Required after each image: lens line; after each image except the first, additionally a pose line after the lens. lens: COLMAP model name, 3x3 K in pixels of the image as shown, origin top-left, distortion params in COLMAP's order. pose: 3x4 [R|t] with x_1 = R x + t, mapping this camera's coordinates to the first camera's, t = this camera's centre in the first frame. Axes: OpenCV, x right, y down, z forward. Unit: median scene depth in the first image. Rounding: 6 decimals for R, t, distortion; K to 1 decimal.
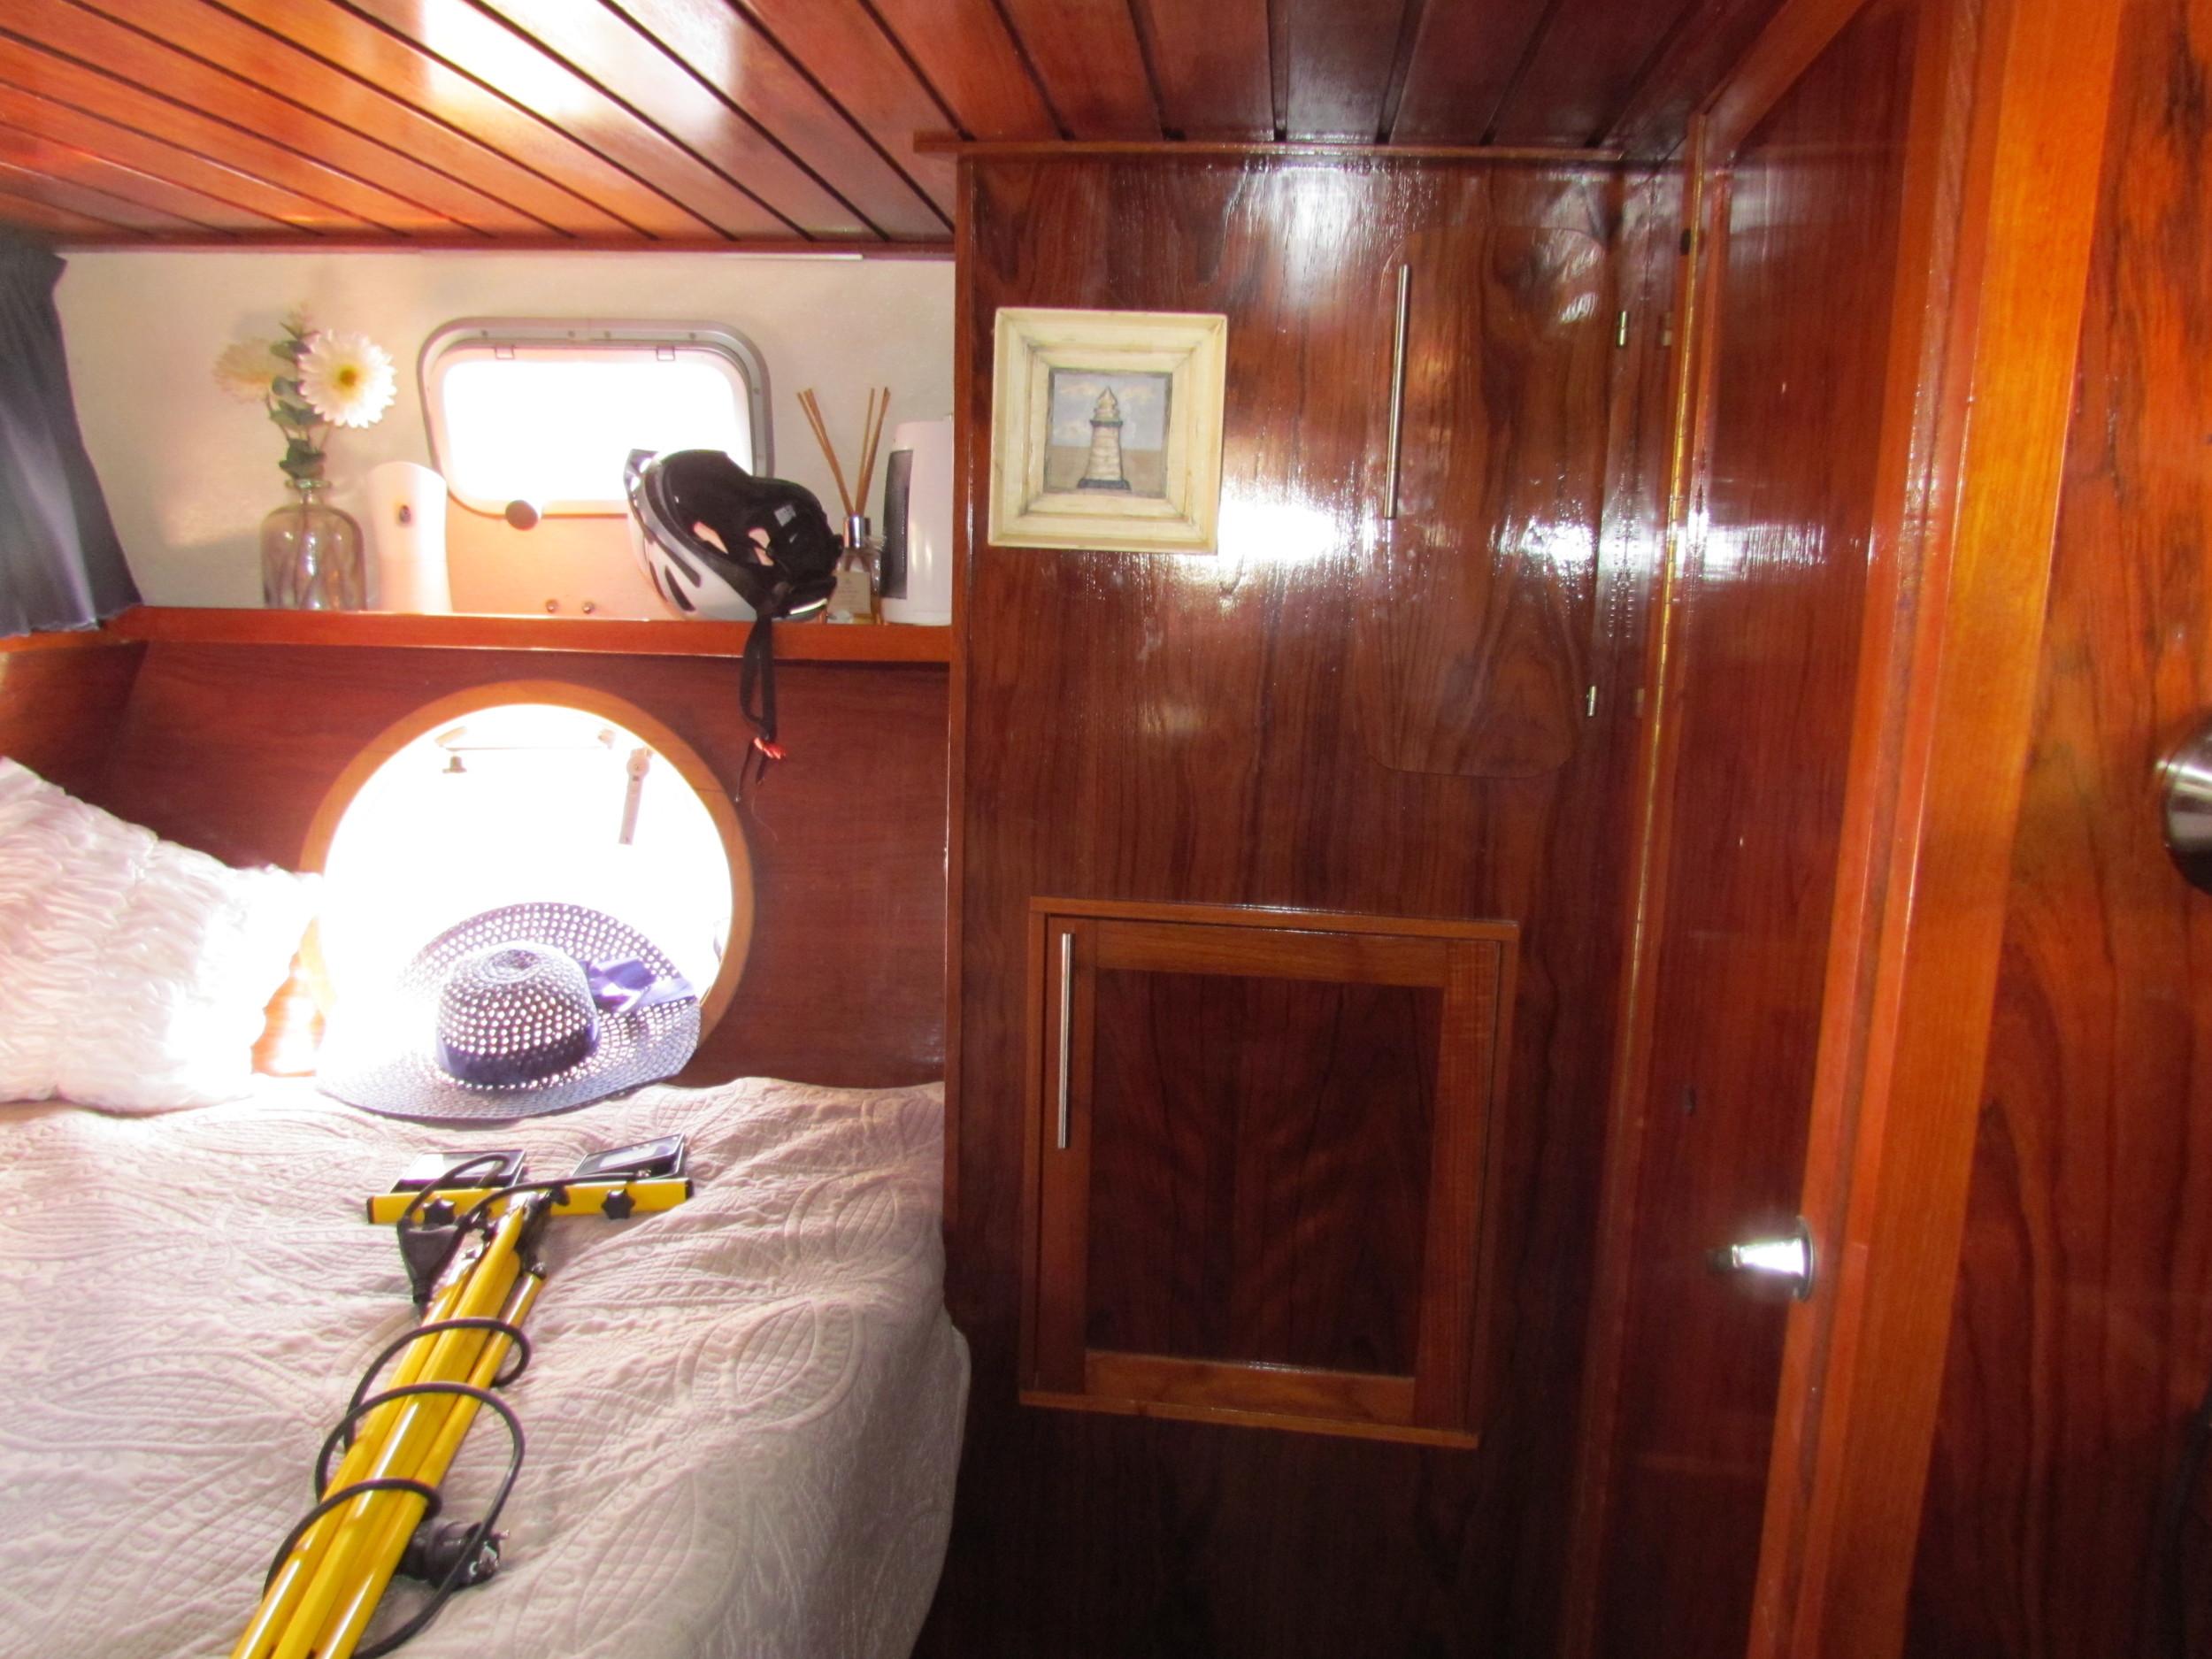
lens RADIAL K [[1579.2, 0, 1127.4], [0, 1579.2, 834.8], [0, 0, 1]] dist [-0.025917, 0.002959]
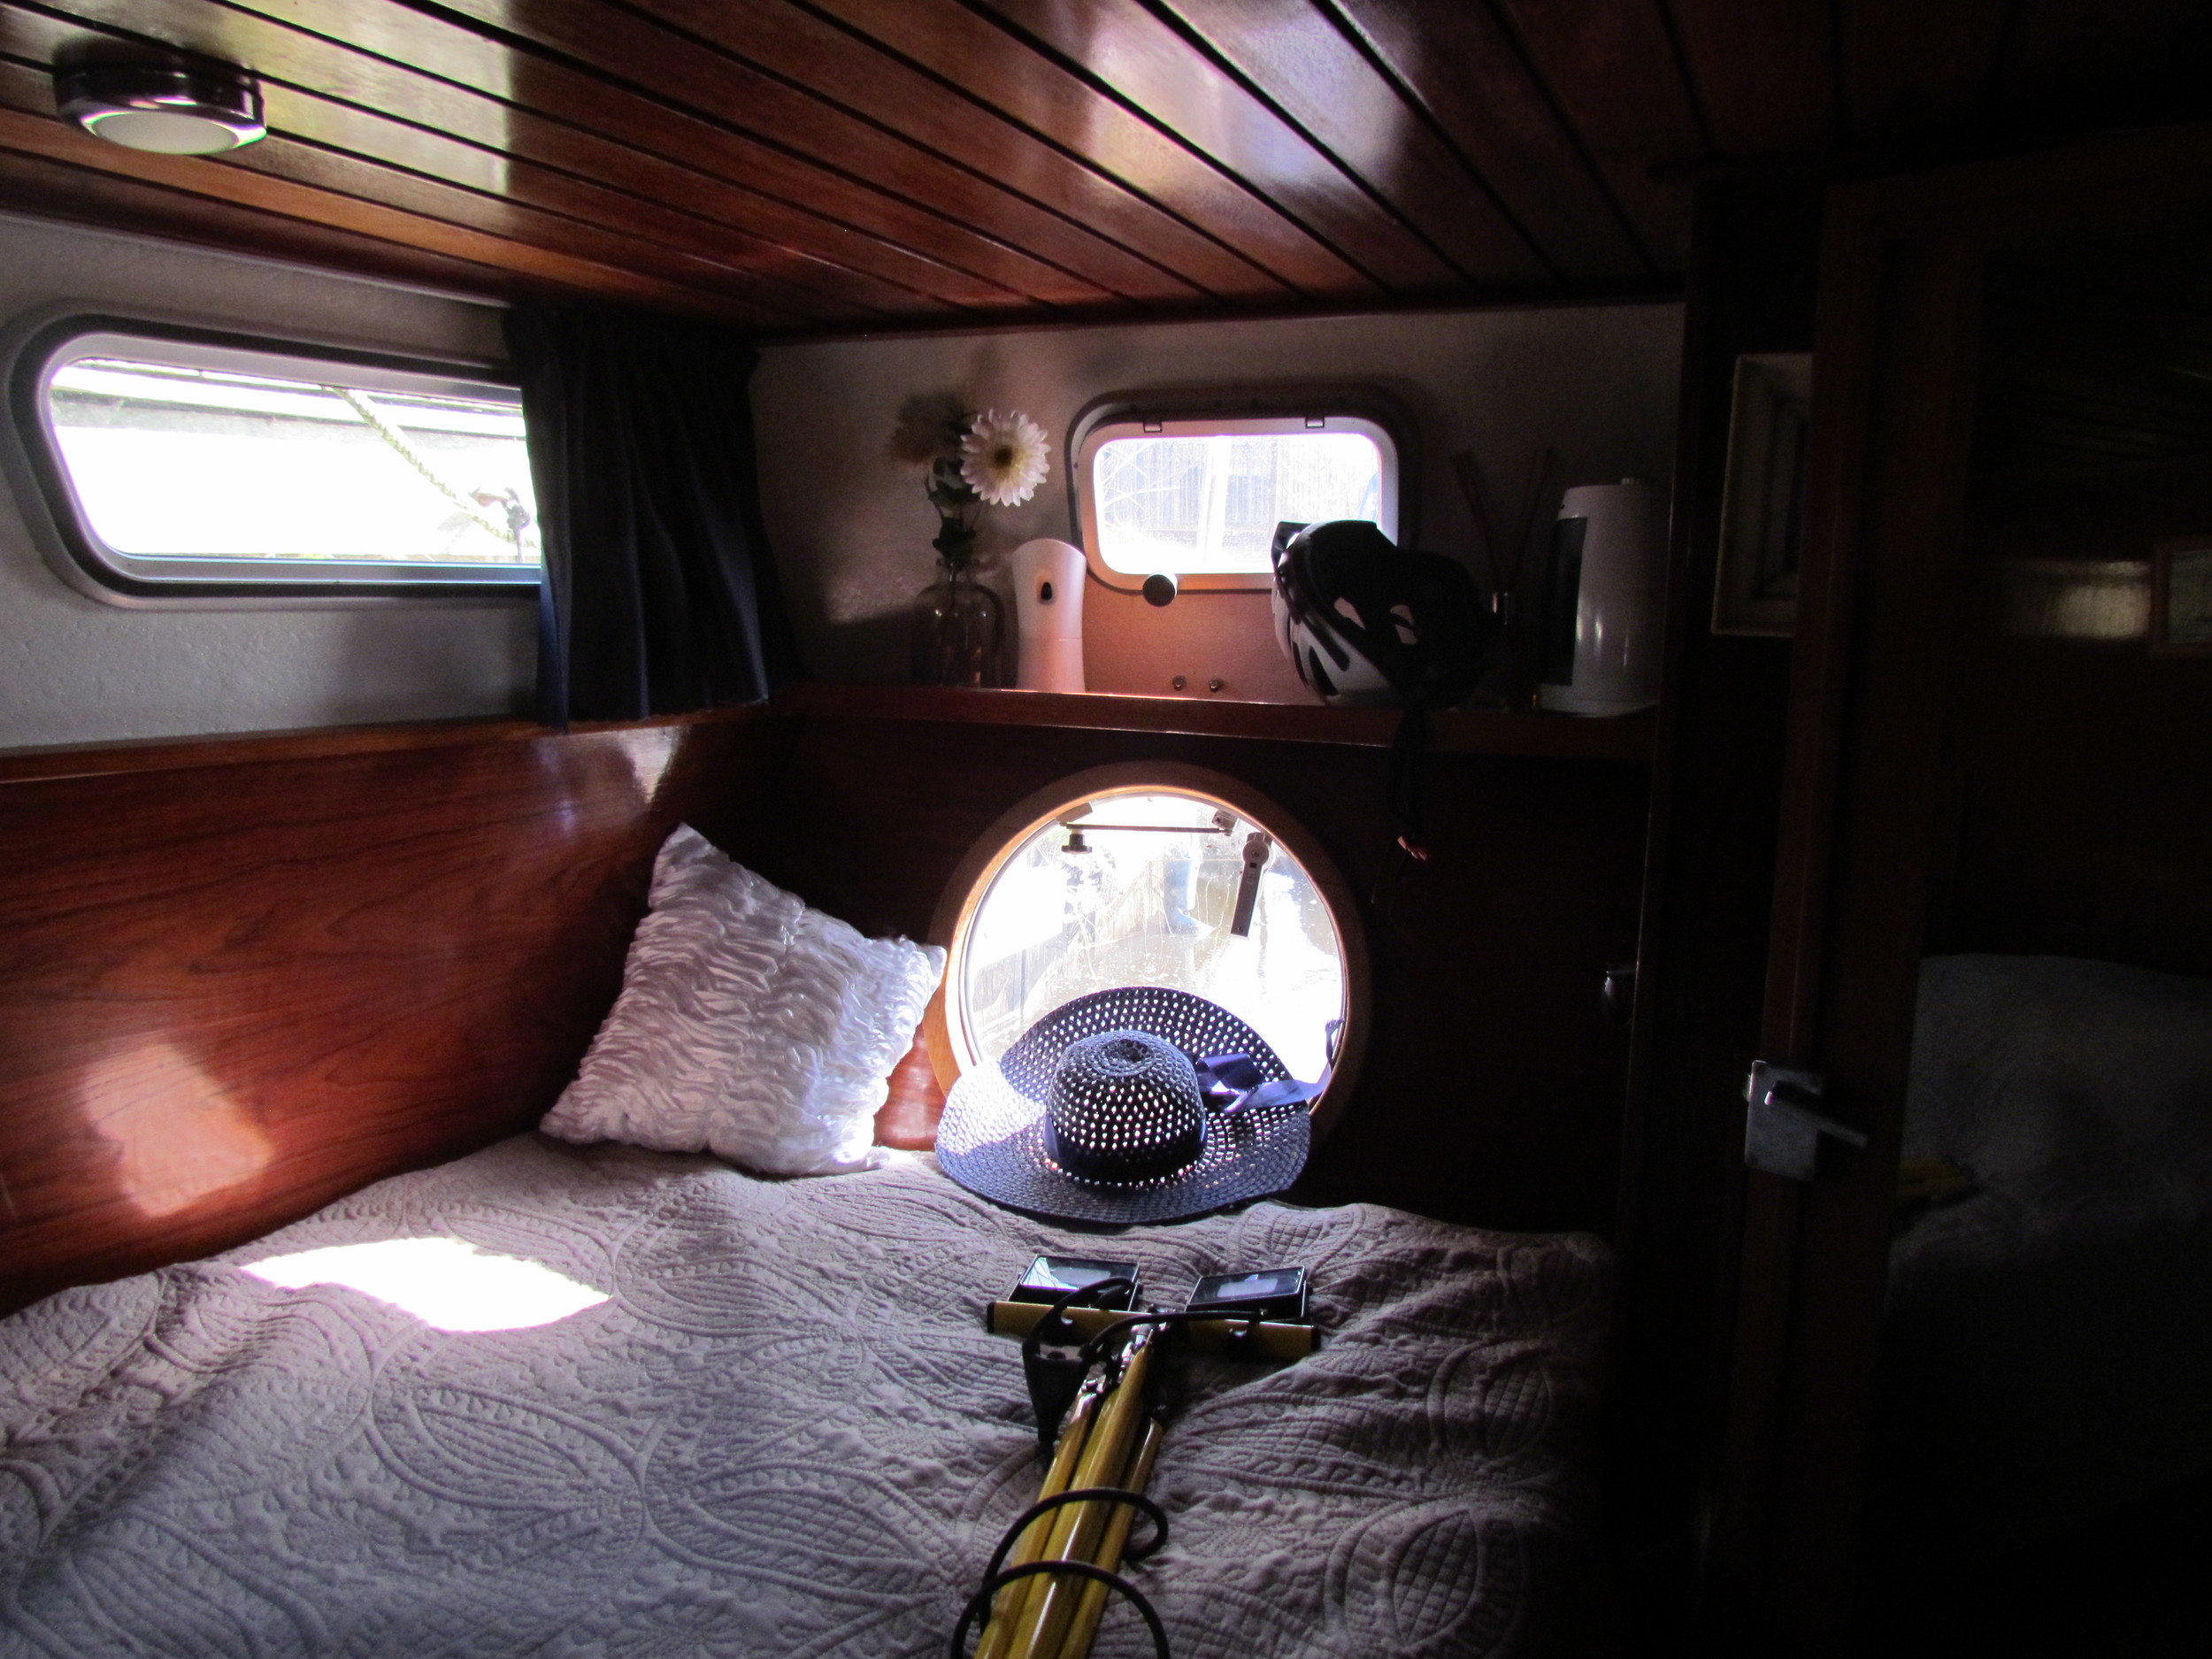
lens RADIAL K [[1595.4, 0, 1128.6], [0, 1595.4, 833.2], [0, 0, 1]] dist [-0.001391, 0.003384]
pose [[0.944439, 0.042648, -0.325908, -0.086910], [-0.053518, 0.998267, -0.024455, -0.034103], [0.324301, 0.040538, 0.945085, 0.080754]]
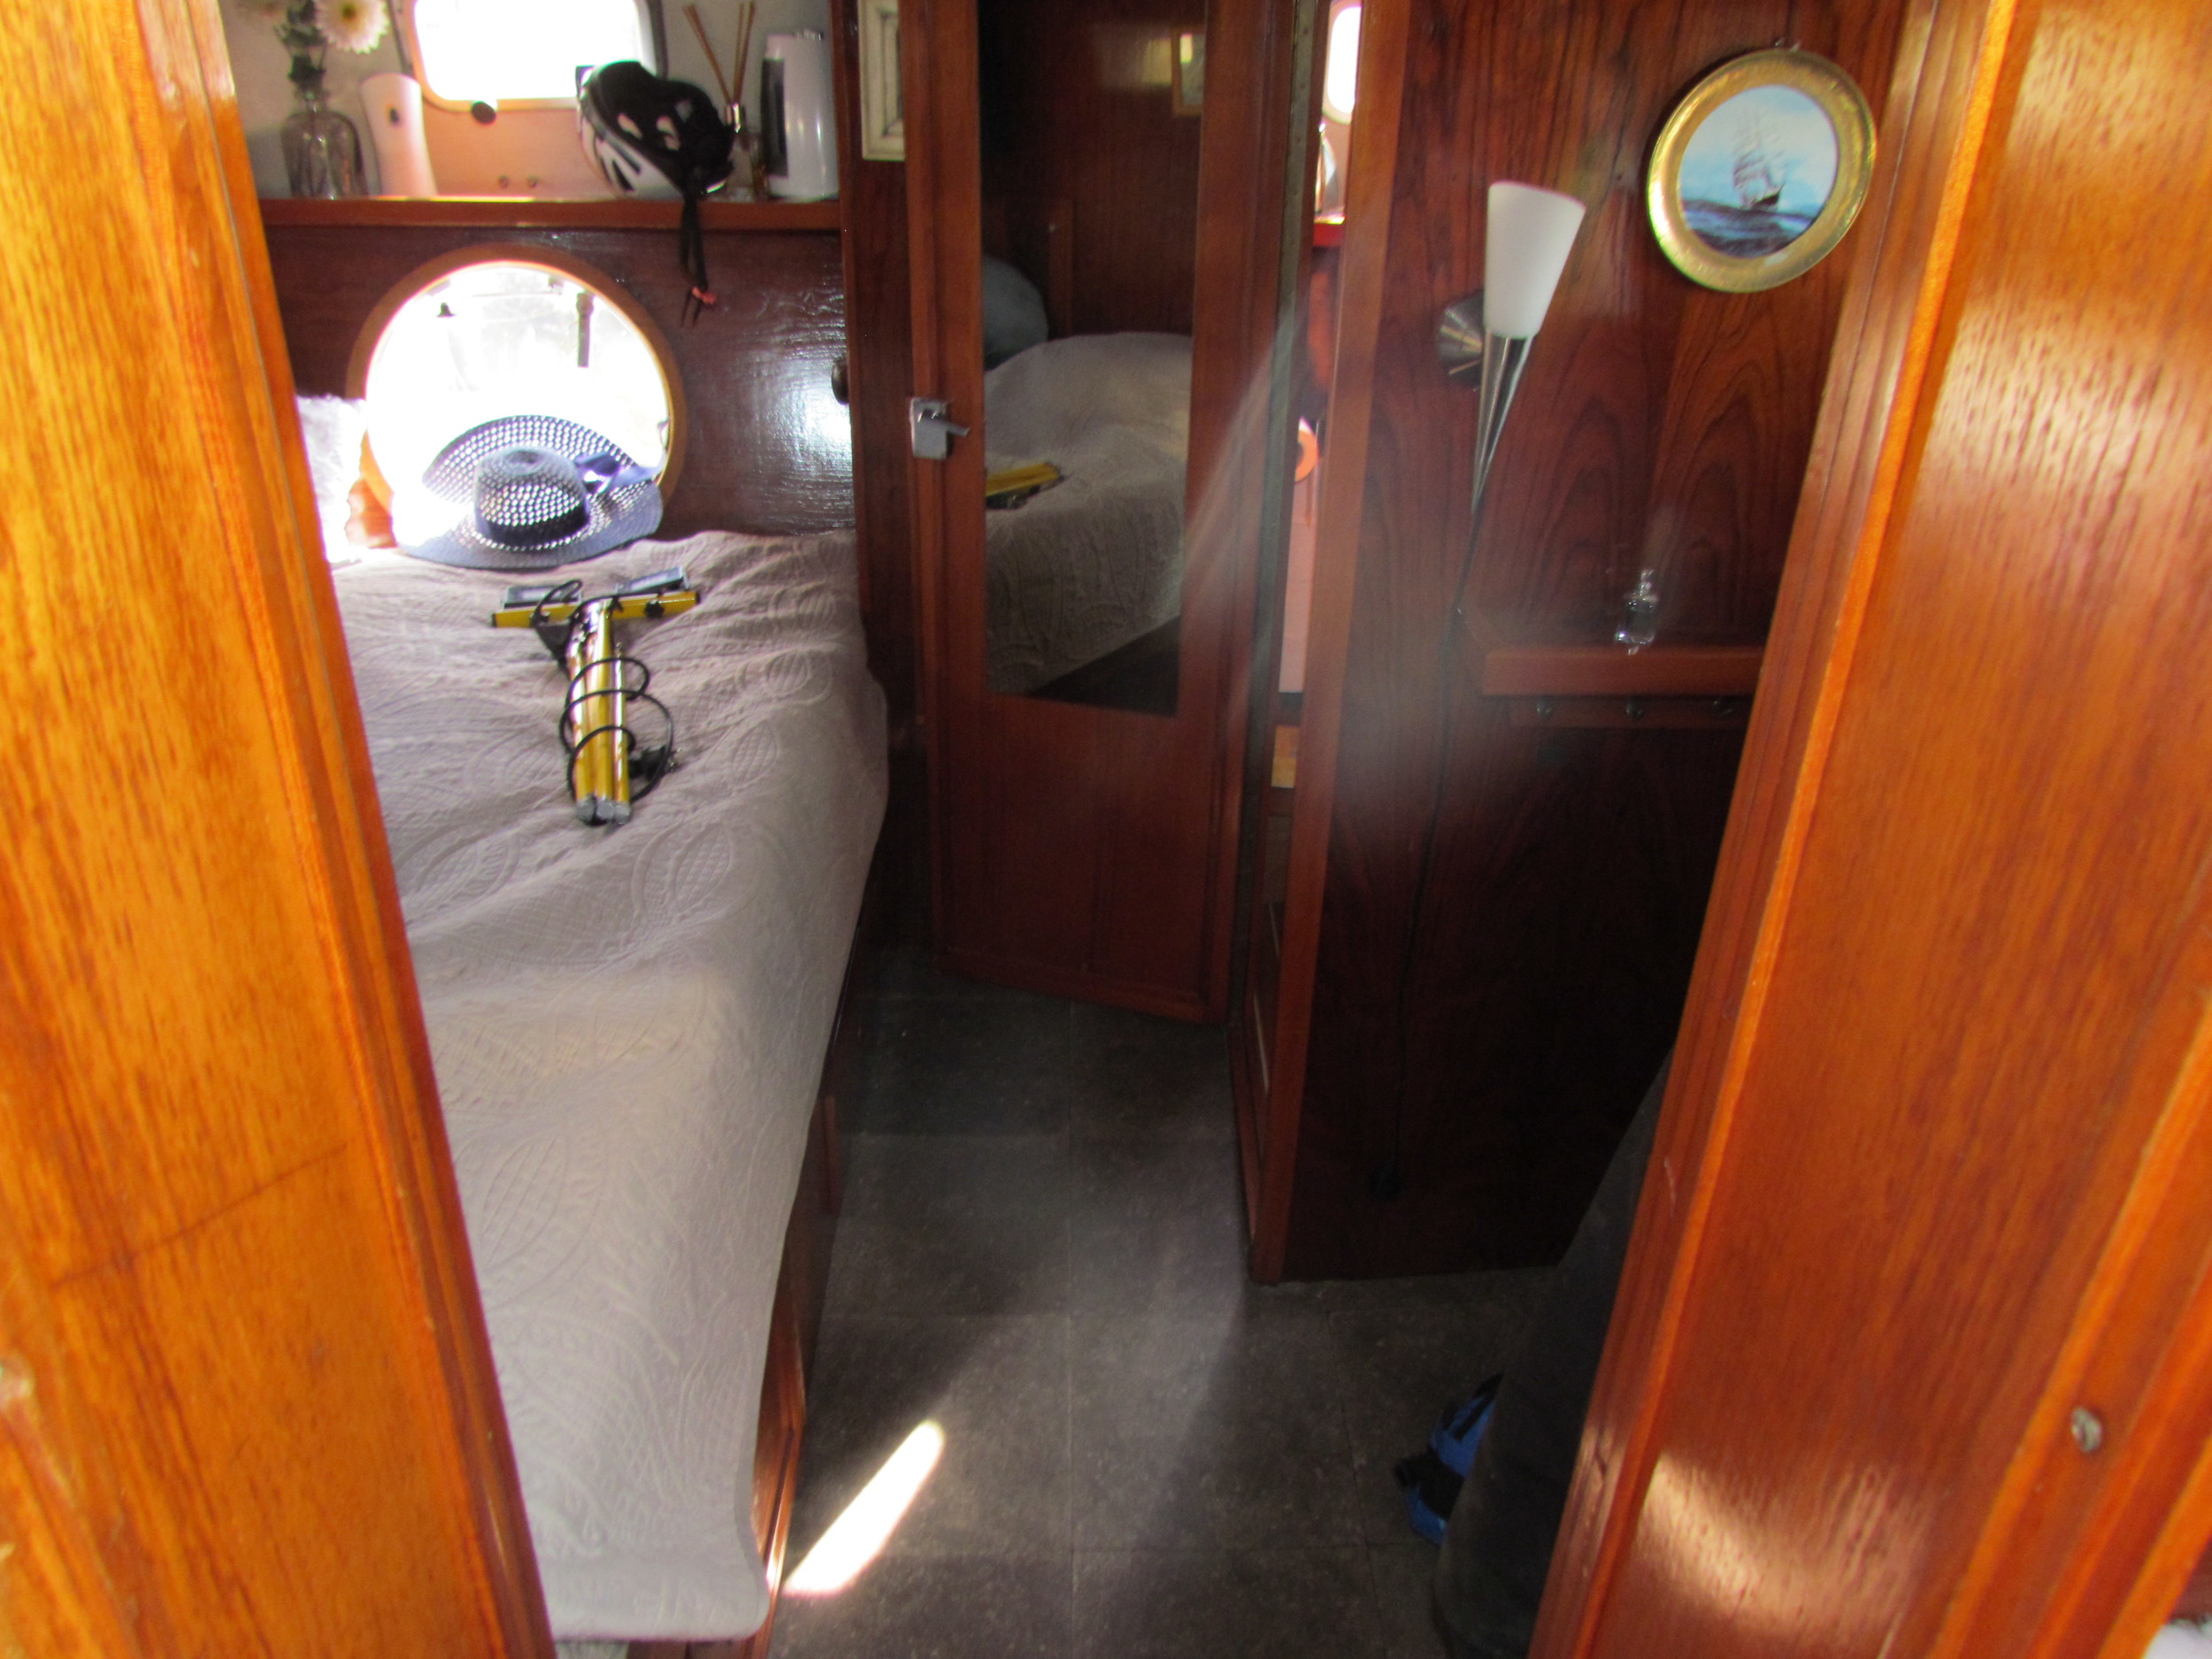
lens RADIAL K [[1579.2, 0, 1127.4], [0, 1579.2, 834.8], [0, 0, 1]] dist [-0.025917, 0.002959]
pose [[0.990748, -0.068745, 0.117011, -0.050871], [0.028649, 0.948722, 0.314810, -0.030386], [-0.132653, -0.308545, 0.941915, -0.567036]]
